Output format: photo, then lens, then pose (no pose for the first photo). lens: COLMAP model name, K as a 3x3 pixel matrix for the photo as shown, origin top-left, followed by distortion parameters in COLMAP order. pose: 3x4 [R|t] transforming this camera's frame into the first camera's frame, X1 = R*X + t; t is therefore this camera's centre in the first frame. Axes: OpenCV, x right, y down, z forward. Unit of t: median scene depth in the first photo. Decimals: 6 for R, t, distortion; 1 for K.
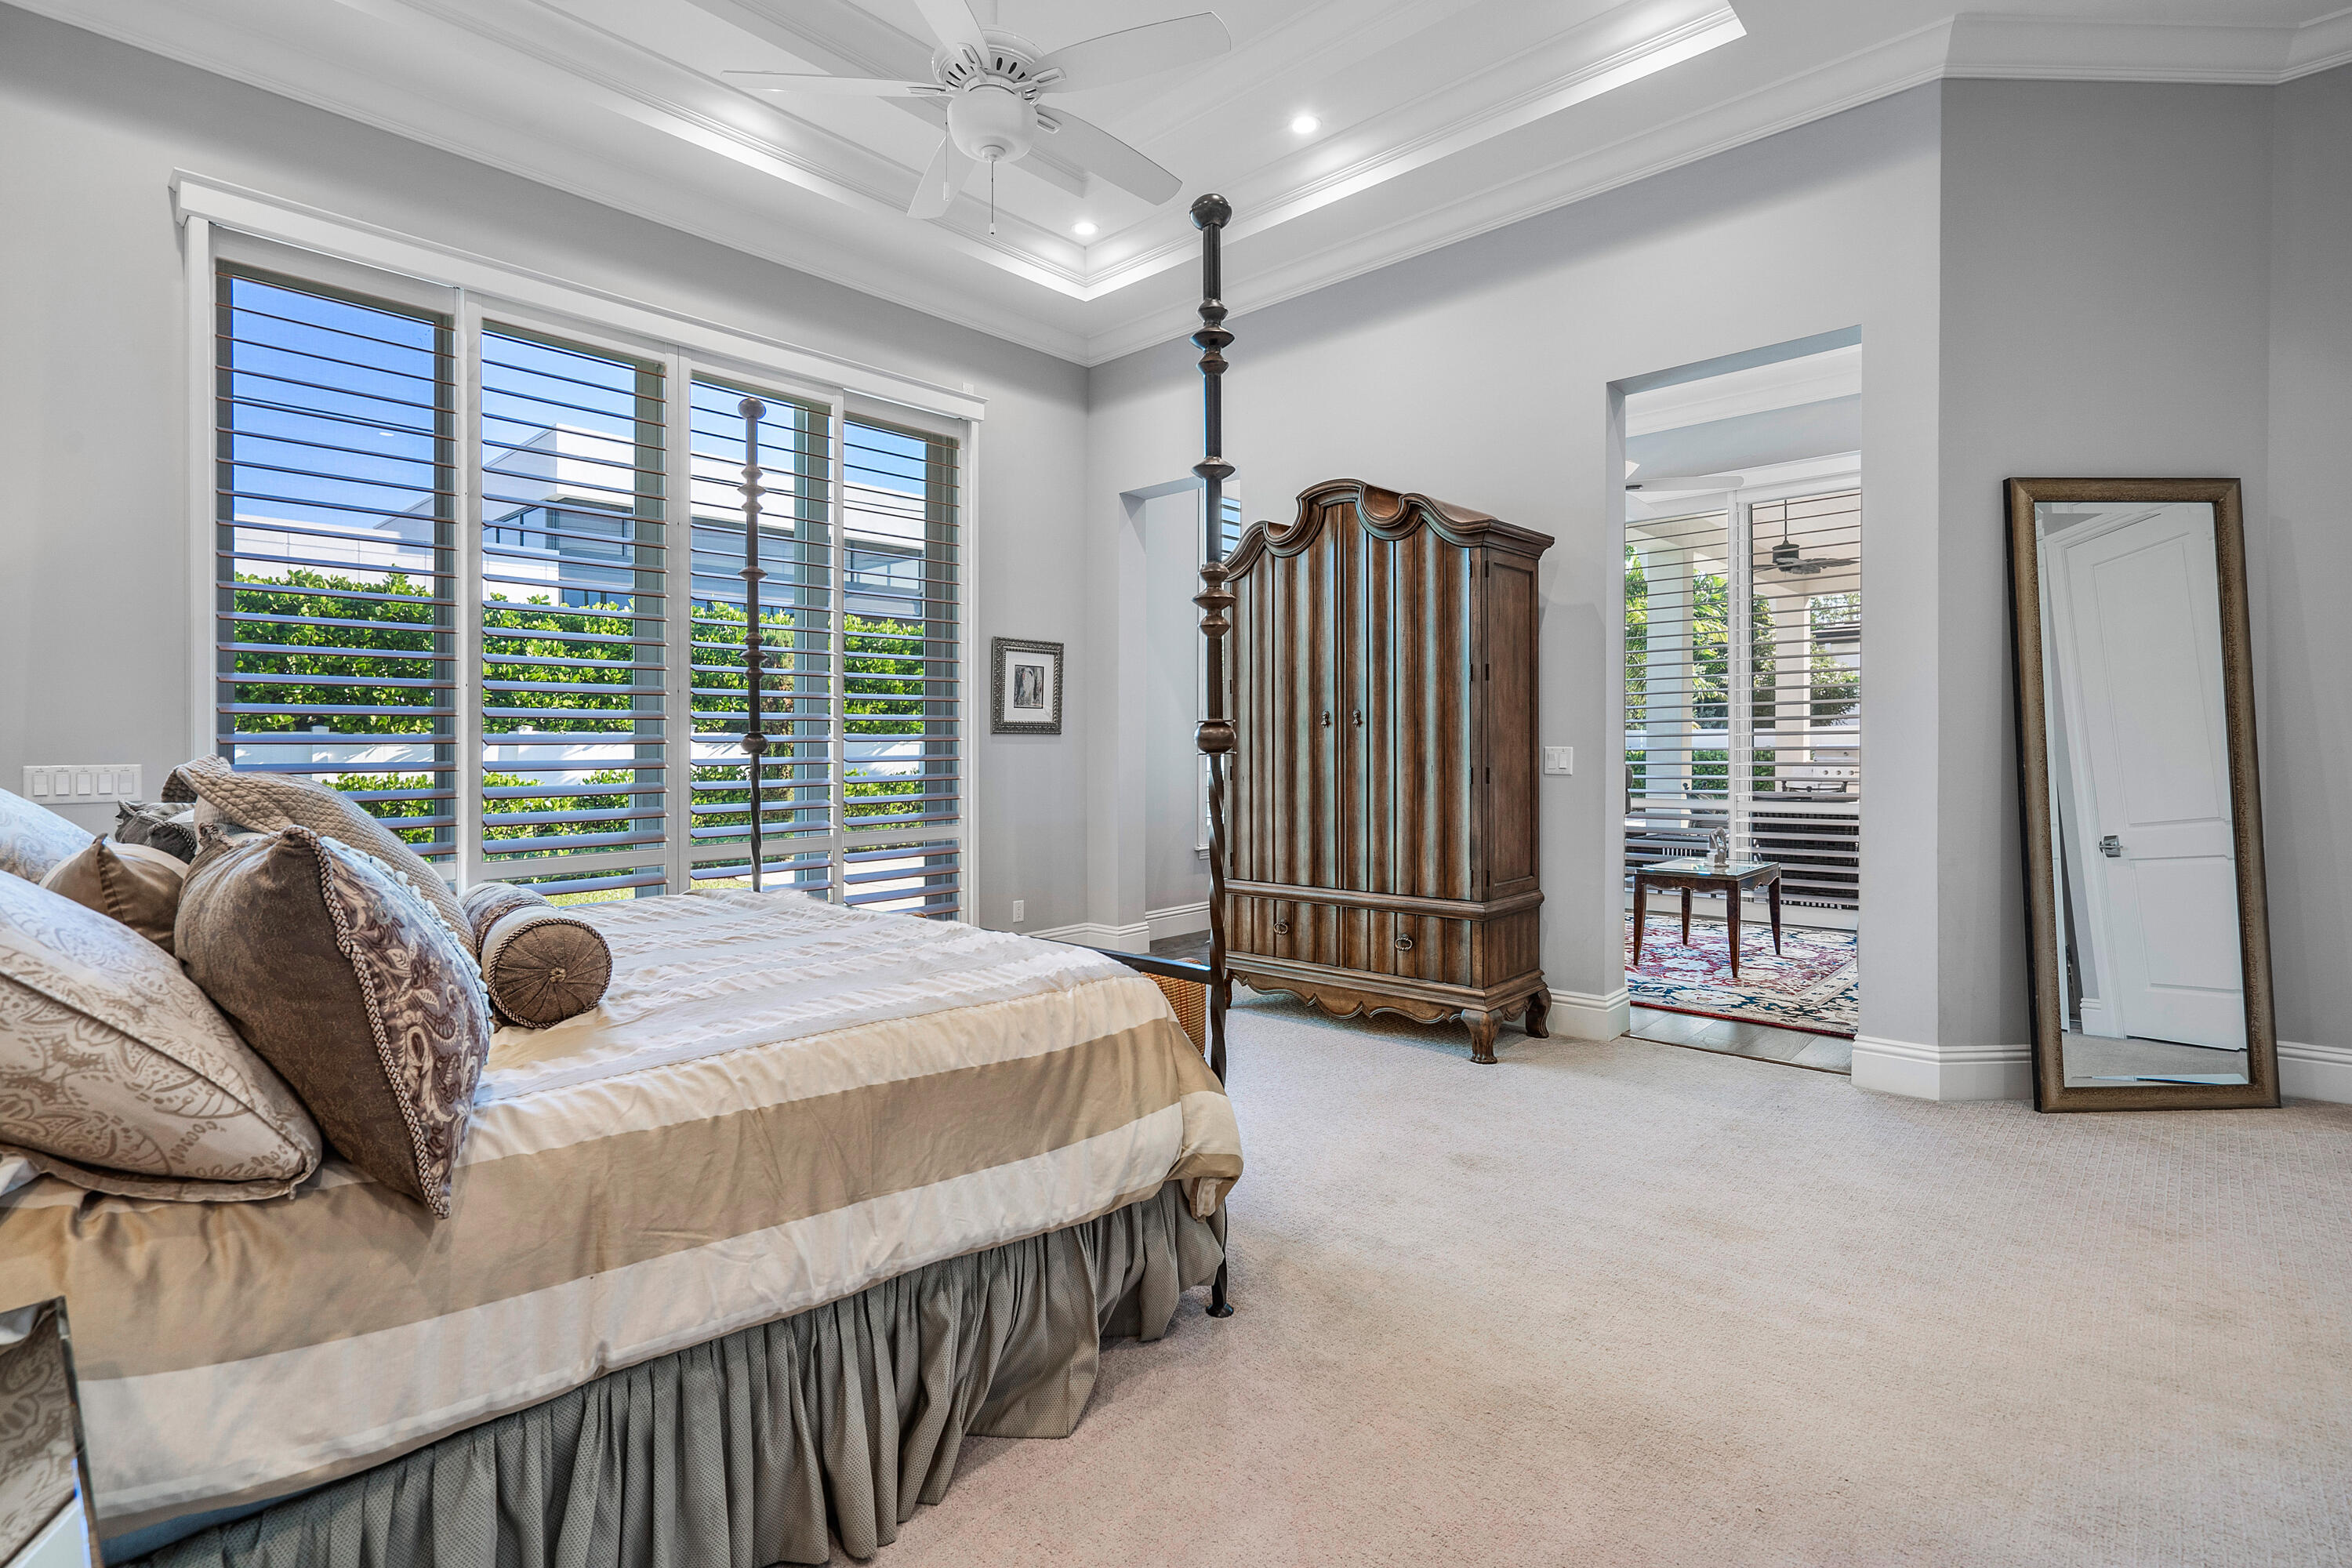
lens RADIAL K [[1105.6, 0, 1195.5], [0, 1105.6, 724.3], [0, 0, 1]] dist [-0.001252, 0.000327]
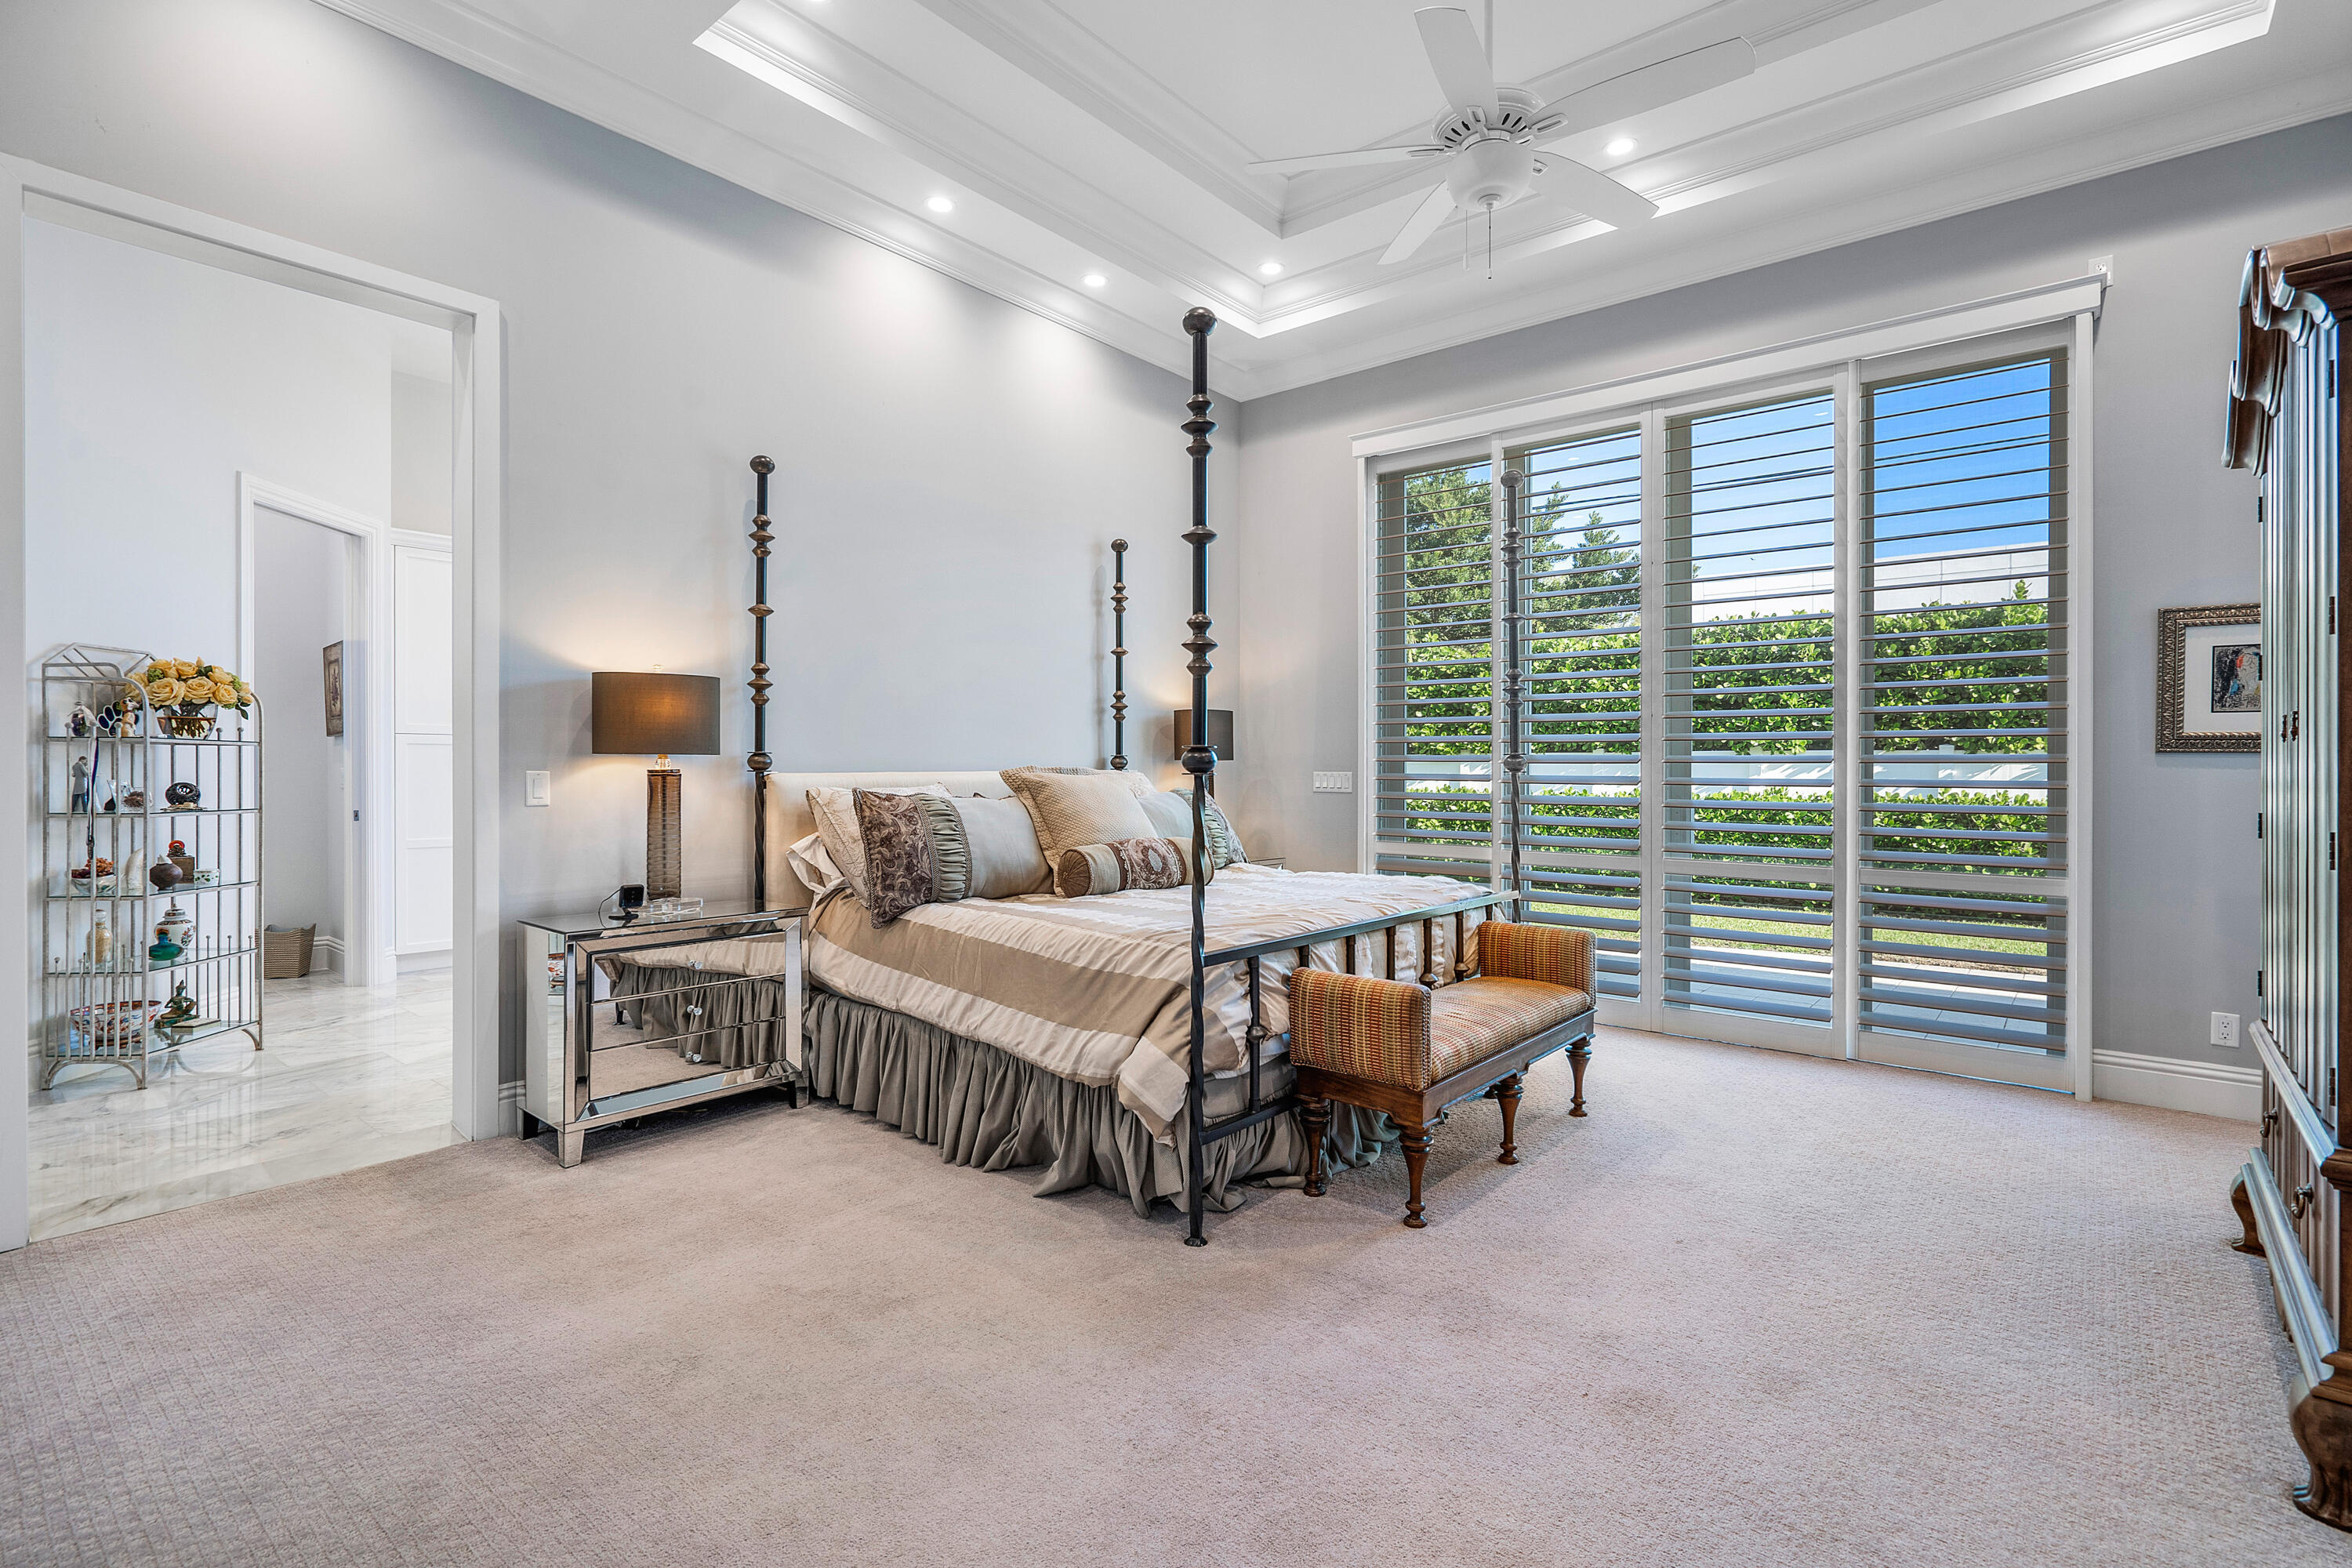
lens RADIAL K [[1105.6, 0, 1177.9], [0, 1105.6, 773.7], [0, 0, 1]] dist [-0.001252, 0.000327]
pose [[0.021264, 0.016759, -0.999633, 0.480391], [0.012273, 0.999780, 0.017023, 0.002382], [0.999699, -0.012631, 0.021054, 0.383916]]
